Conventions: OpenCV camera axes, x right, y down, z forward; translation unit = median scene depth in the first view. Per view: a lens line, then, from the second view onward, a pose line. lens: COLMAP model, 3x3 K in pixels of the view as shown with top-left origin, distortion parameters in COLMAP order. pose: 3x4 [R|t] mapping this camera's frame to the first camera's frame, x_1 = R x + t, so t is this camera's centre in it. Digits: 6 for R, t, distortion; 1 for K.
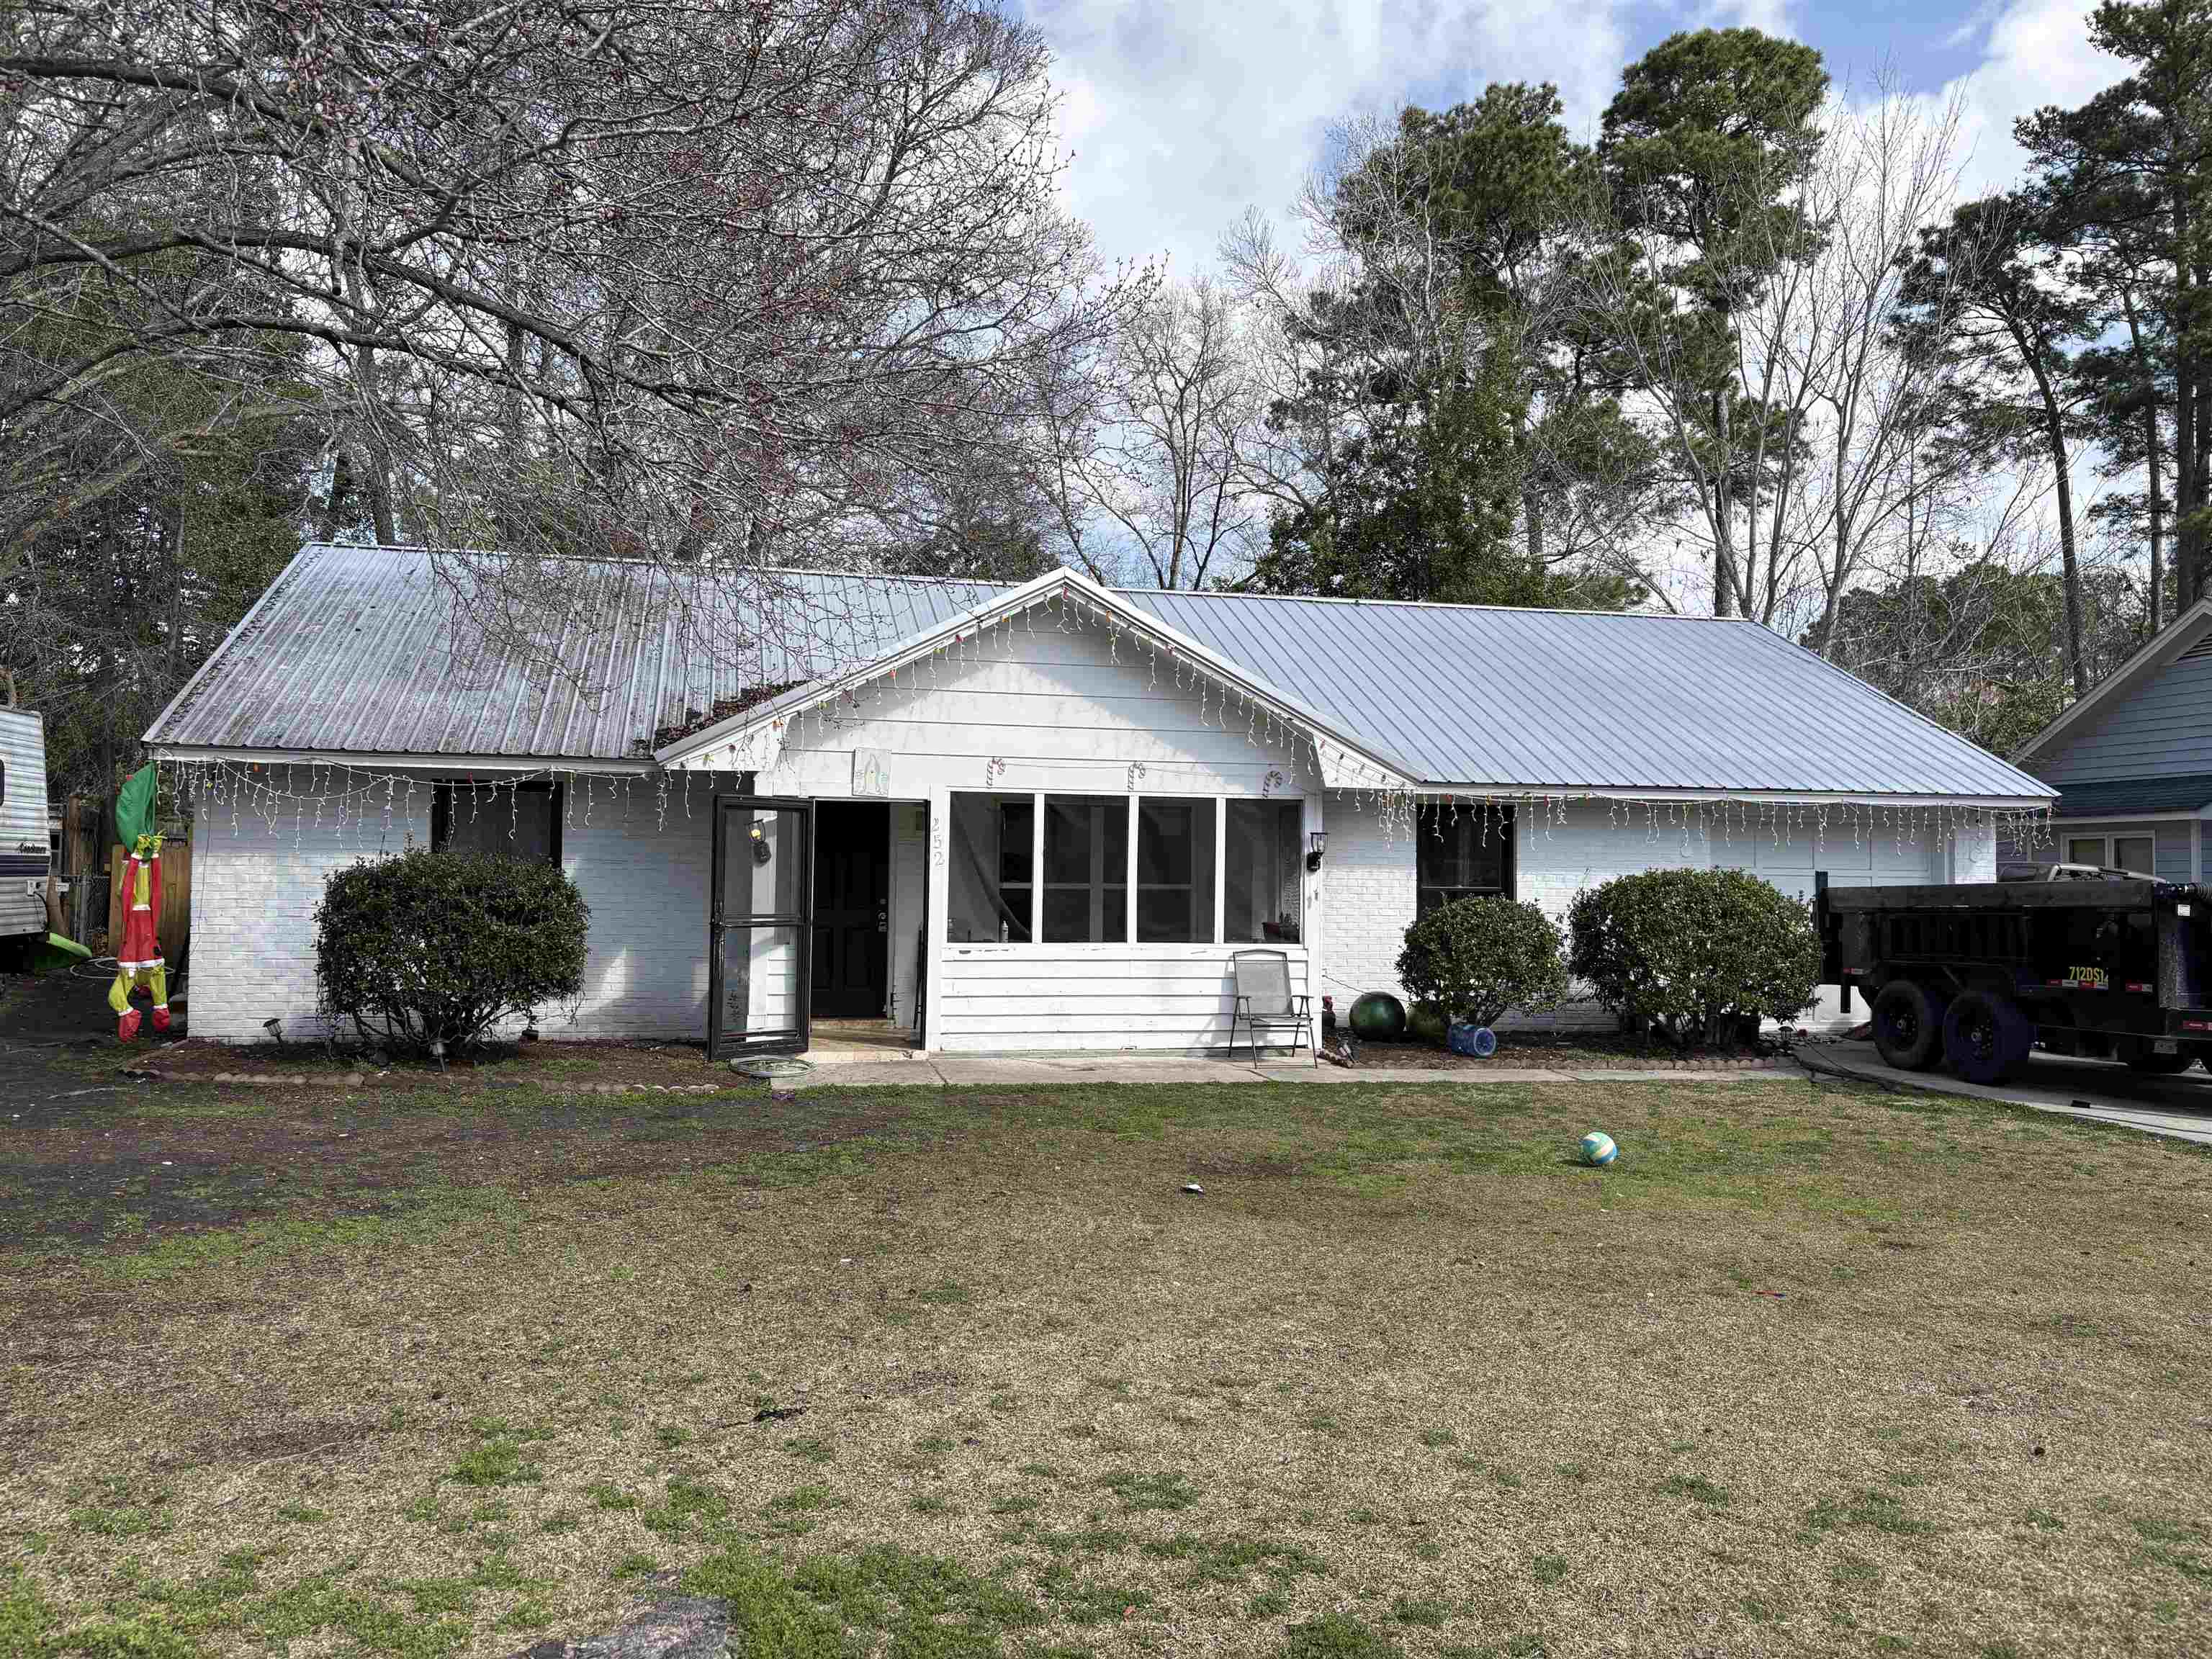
lens RADIAL K [[1640.5, 0, 1106.0], [0, 1640.5, 829.5], [0, 0, 1]] dist [0.271075, -0.493975]
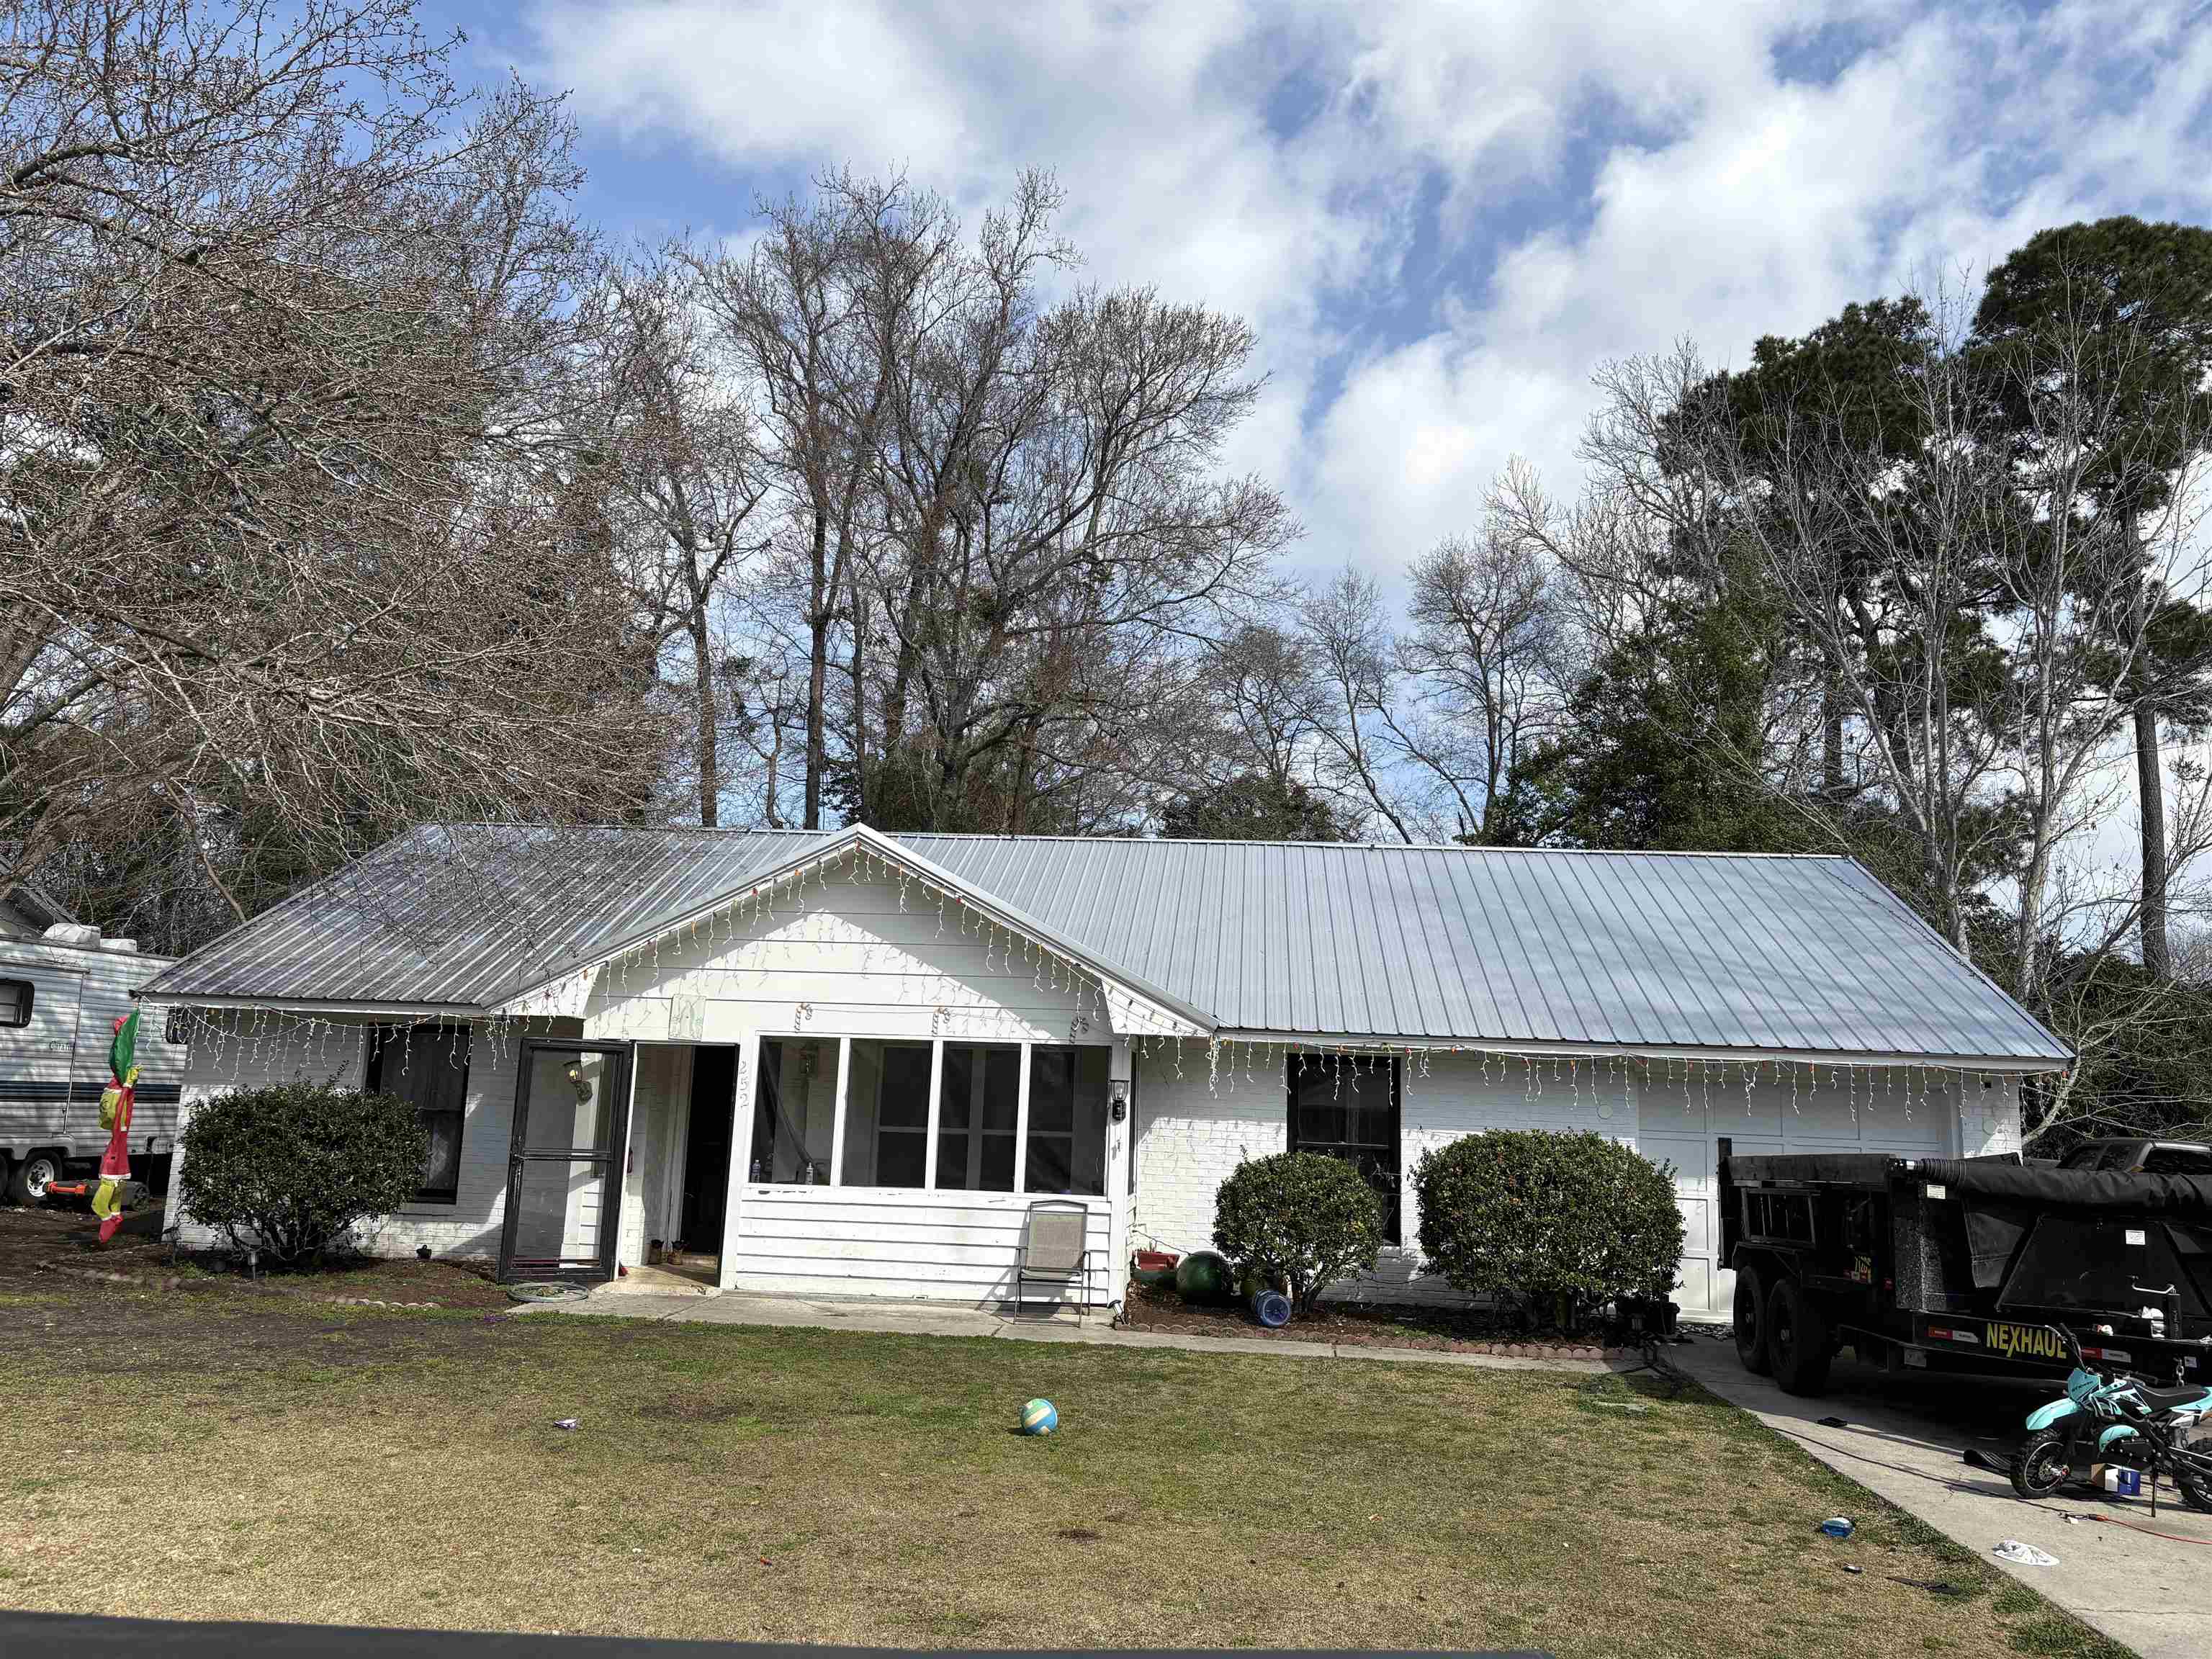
lens RADIAL K [[1676.7, 0, 1106.0], [0, 1676.7, 829.5], [0, 0, 1]] dist [0.134995, -0.247099]
pose [[0.944866, -0.031879, -0.325902, 0.459277], [-0.017011, 0.989127, -0.146075, 0.000599], [0.327015, 0.143565, 0.934050, 0.038943]]
